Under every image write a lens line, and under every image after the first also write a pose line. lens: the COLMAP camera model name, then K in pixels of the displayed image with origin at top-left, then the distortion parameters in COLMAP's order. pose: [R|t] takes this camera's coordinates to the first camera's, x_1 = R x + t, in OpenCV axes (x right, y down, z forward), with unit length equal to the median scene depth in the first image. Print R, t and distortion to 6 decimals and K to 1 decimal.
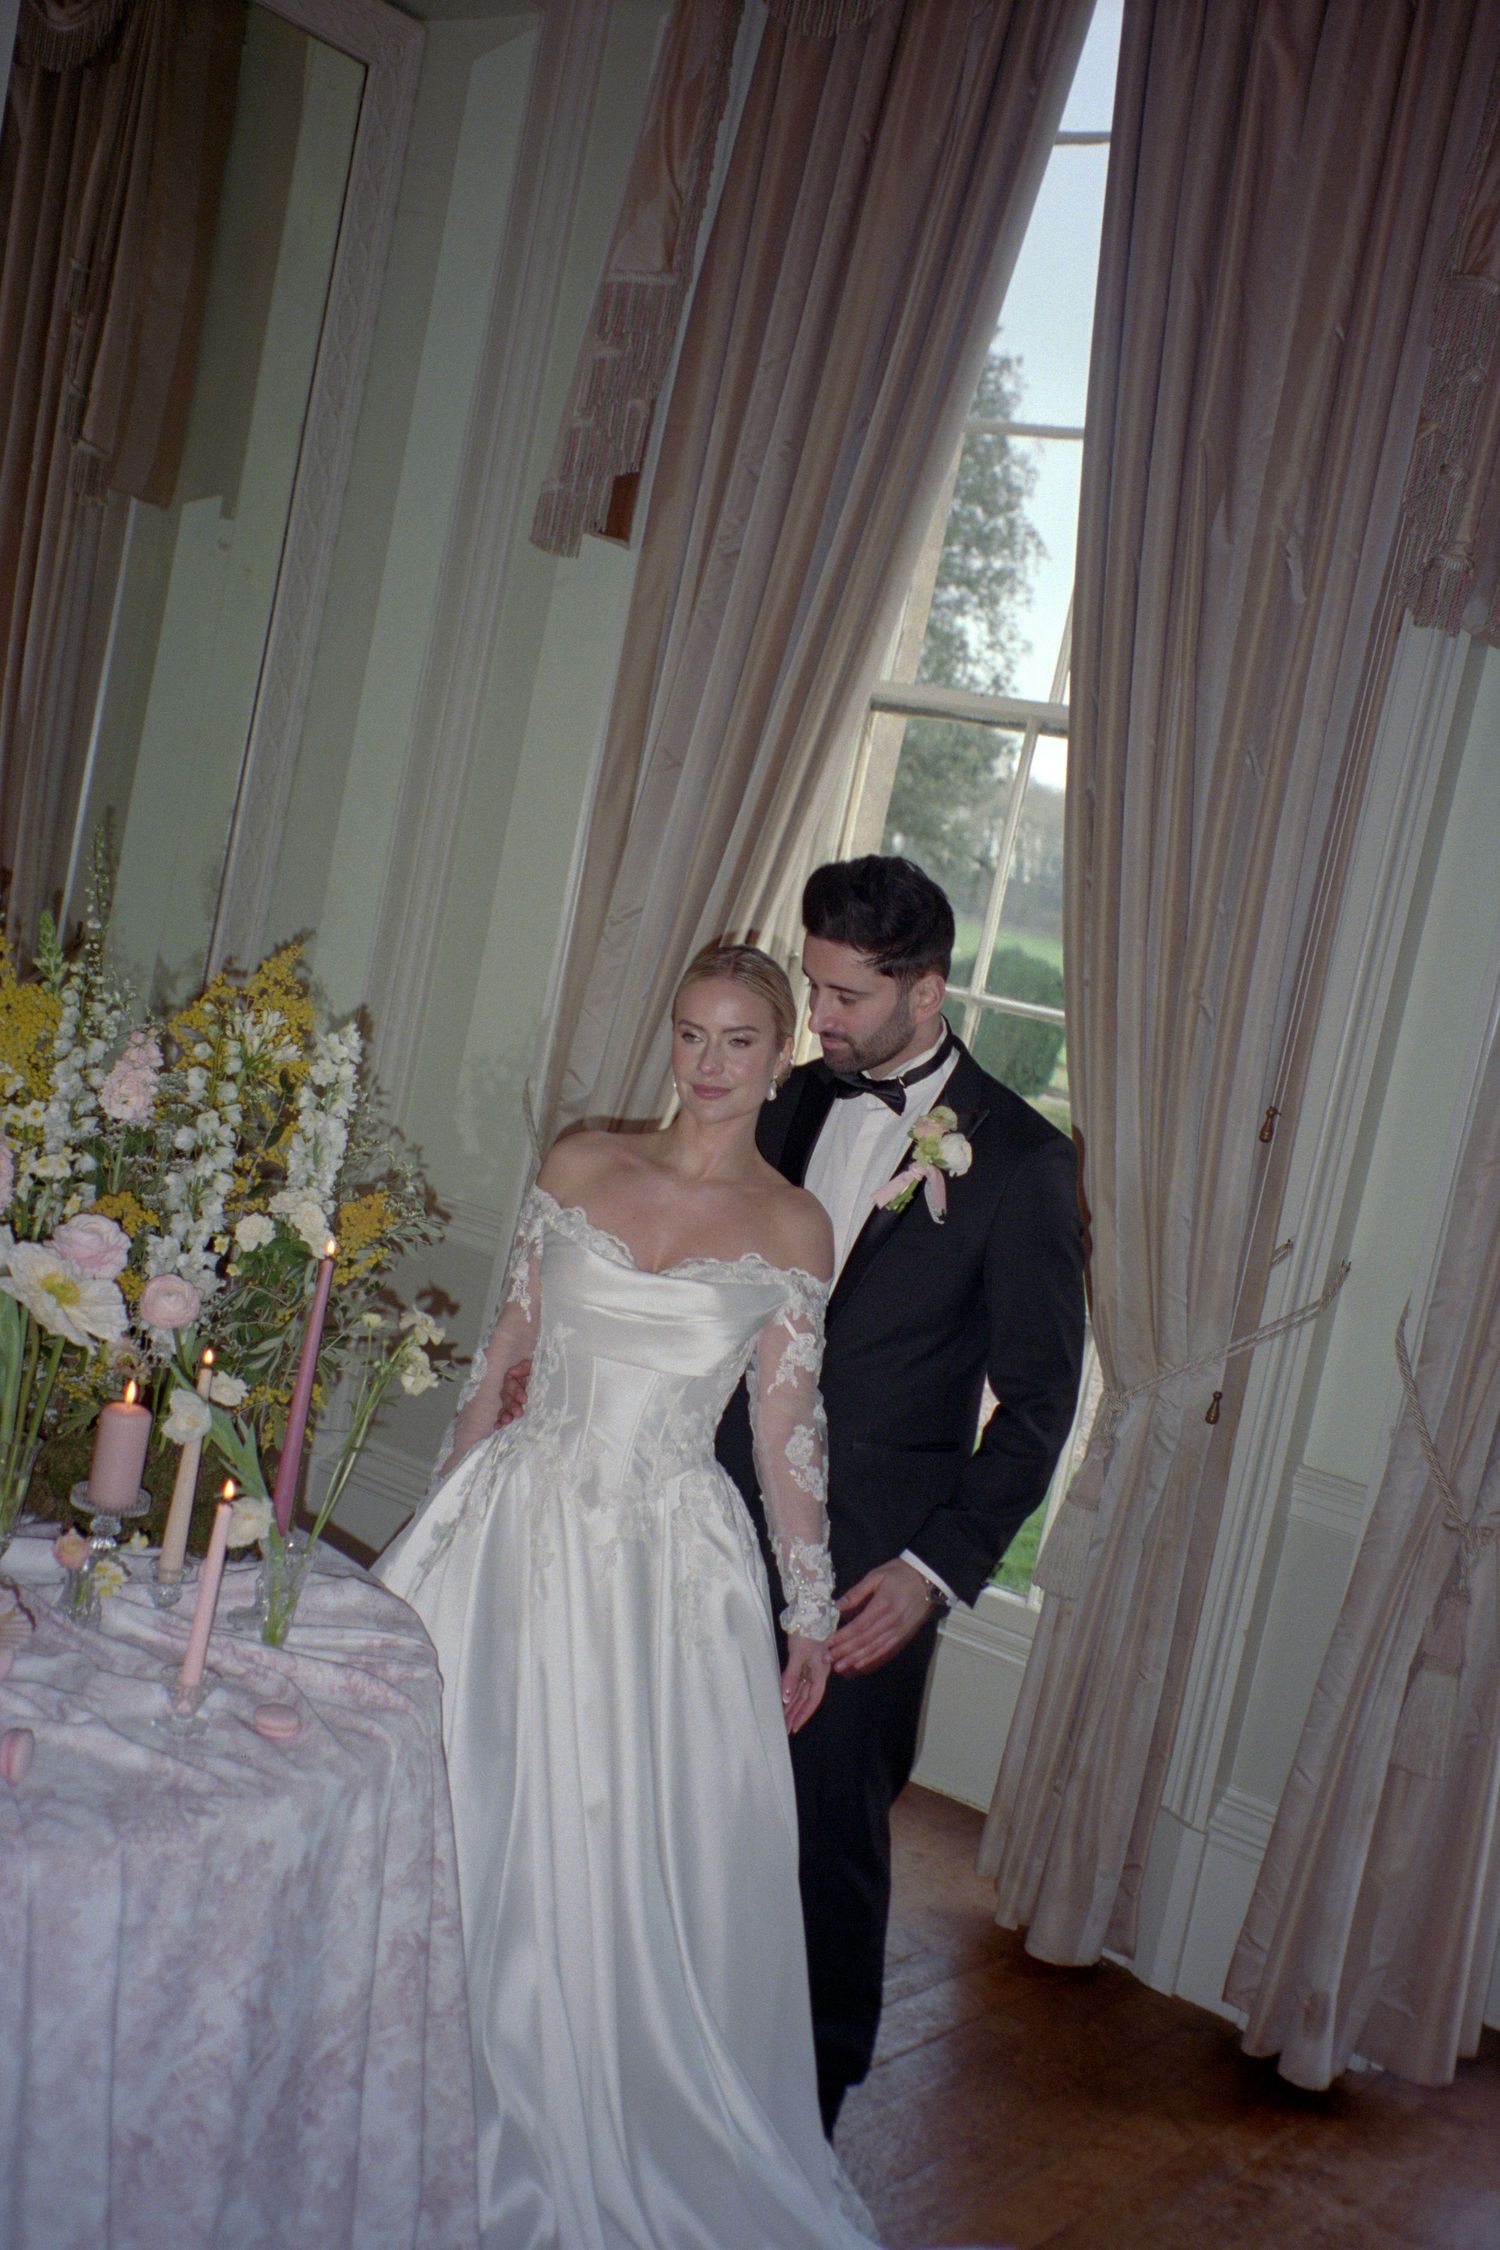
lens RADIAL K [[2584.3, 0, 750.0], [0, 2584.3, 1125.0], [0, 0, 1]] dist [-0.004317, 0.492262]
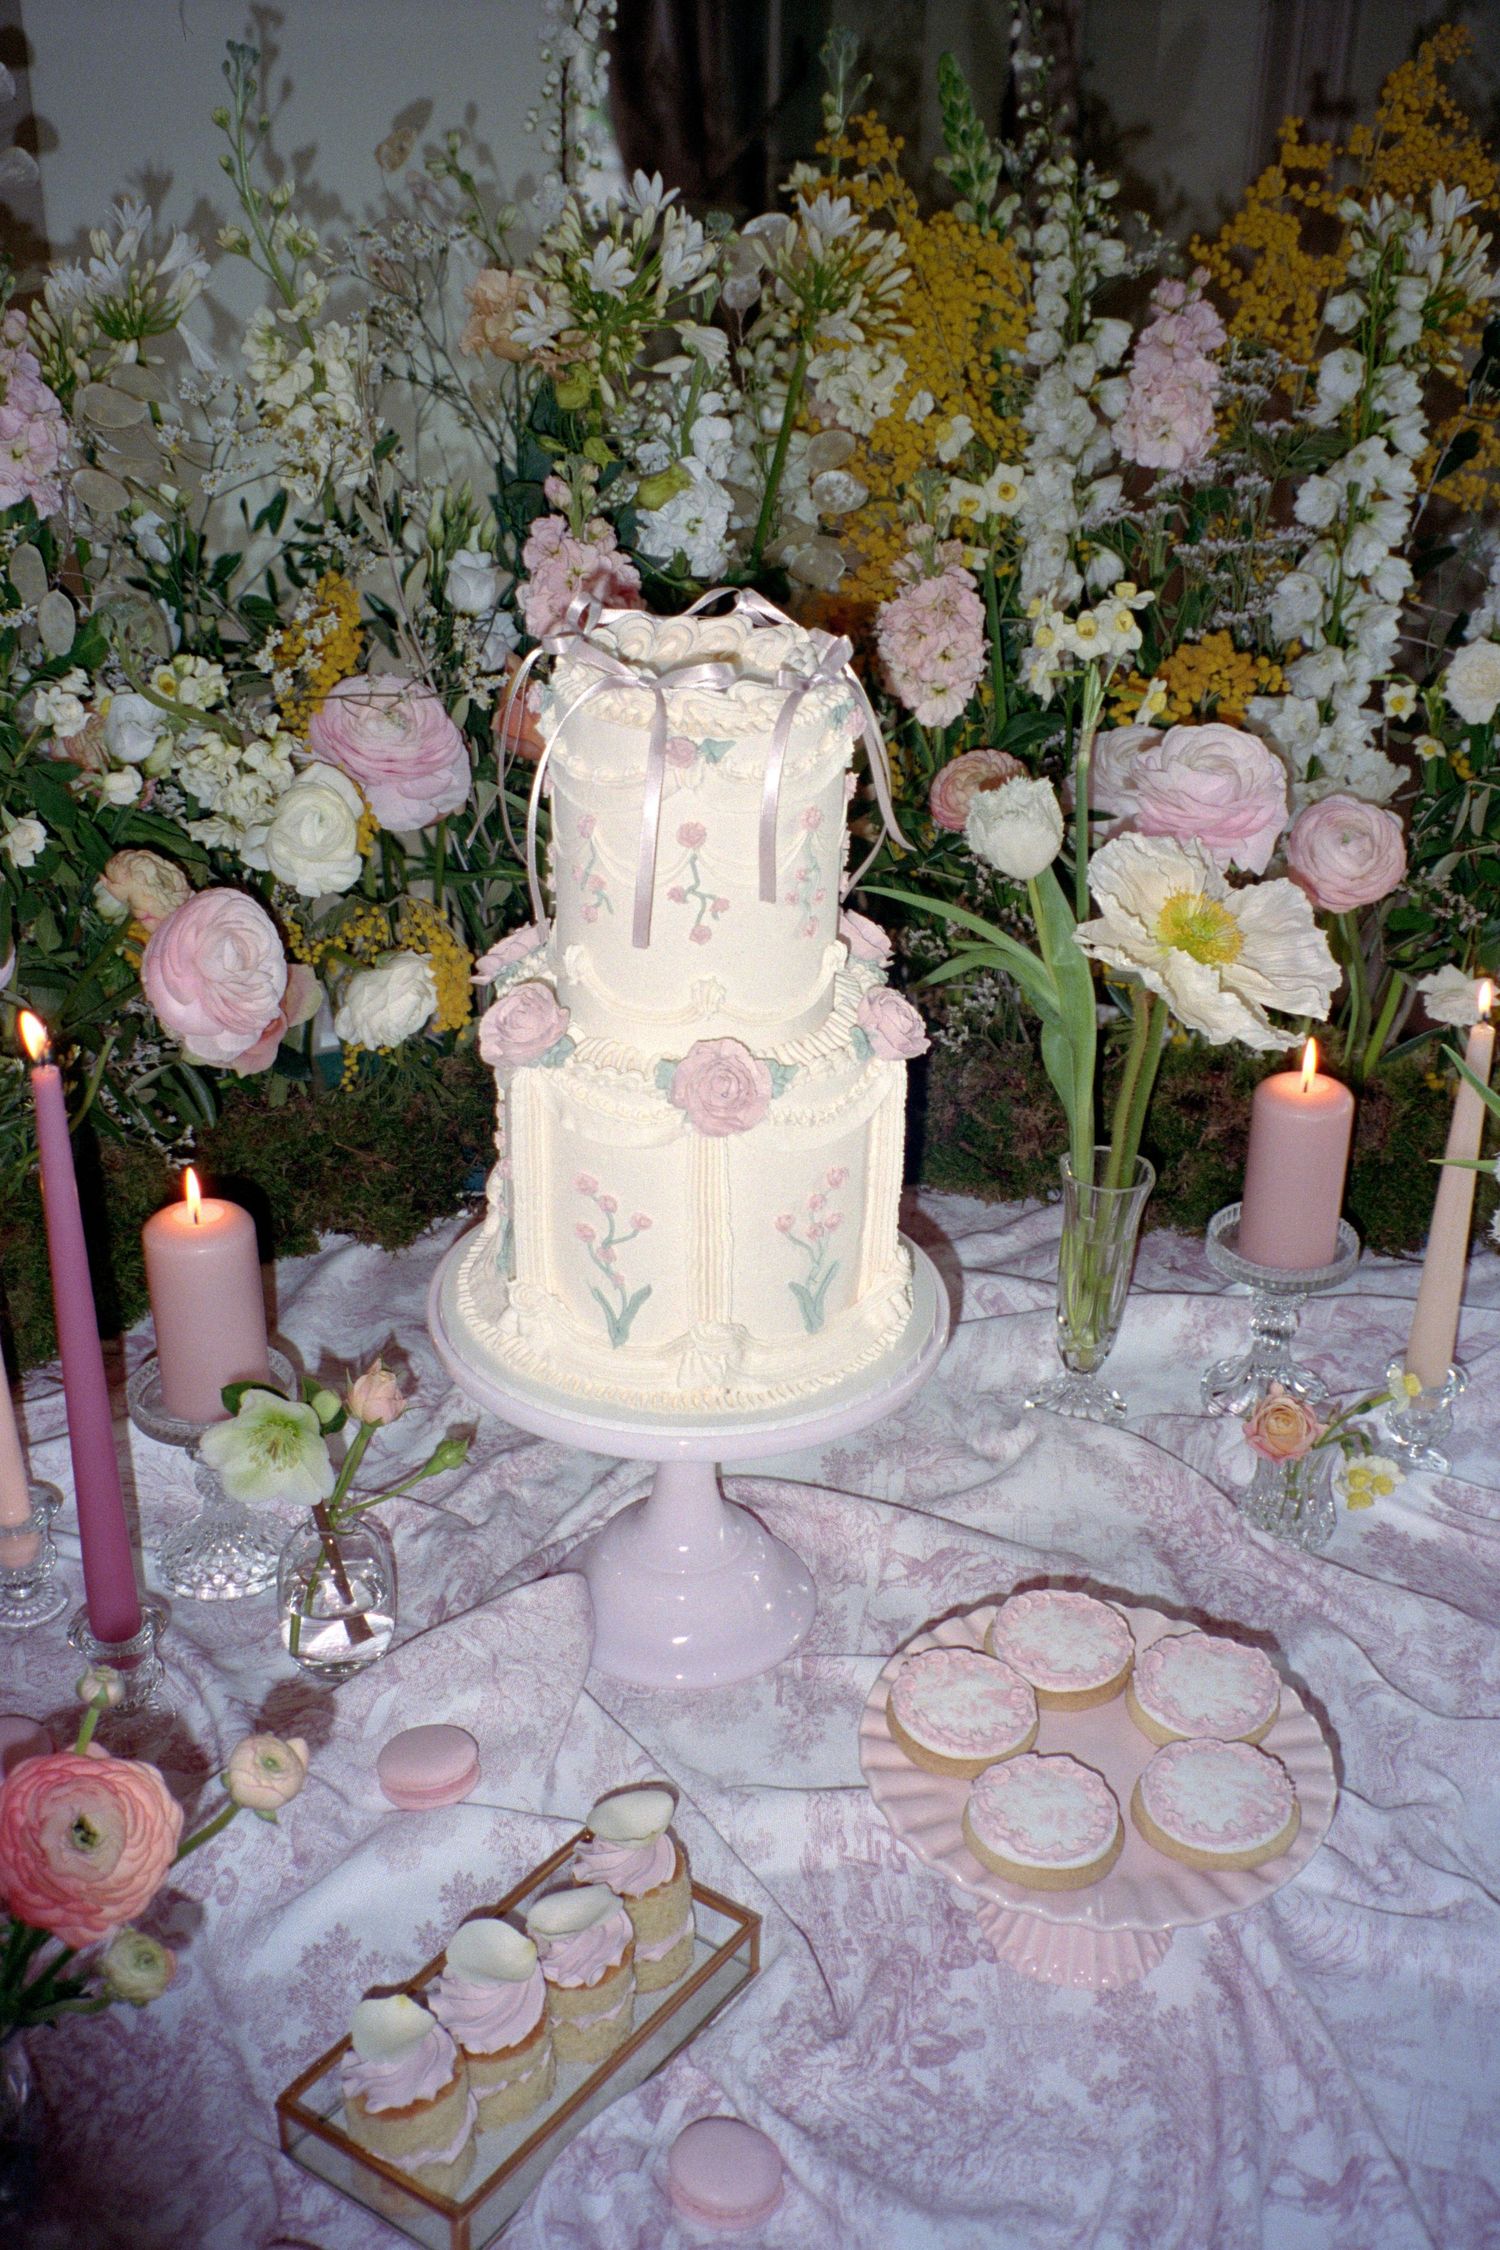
lens RADIAL K [[2584.3, 0, 750.0], [0, 2584.3, 1125.0], [0, 0, 1]] dist [-0.004317, 0.492262]
pose [[0.960621, -0.073117, -0.268069, -0.199980], [0.159089, 0.935704, 0.314879, -0.057464], [0.227810, -0.345126, 0.910489, 0.487268]]
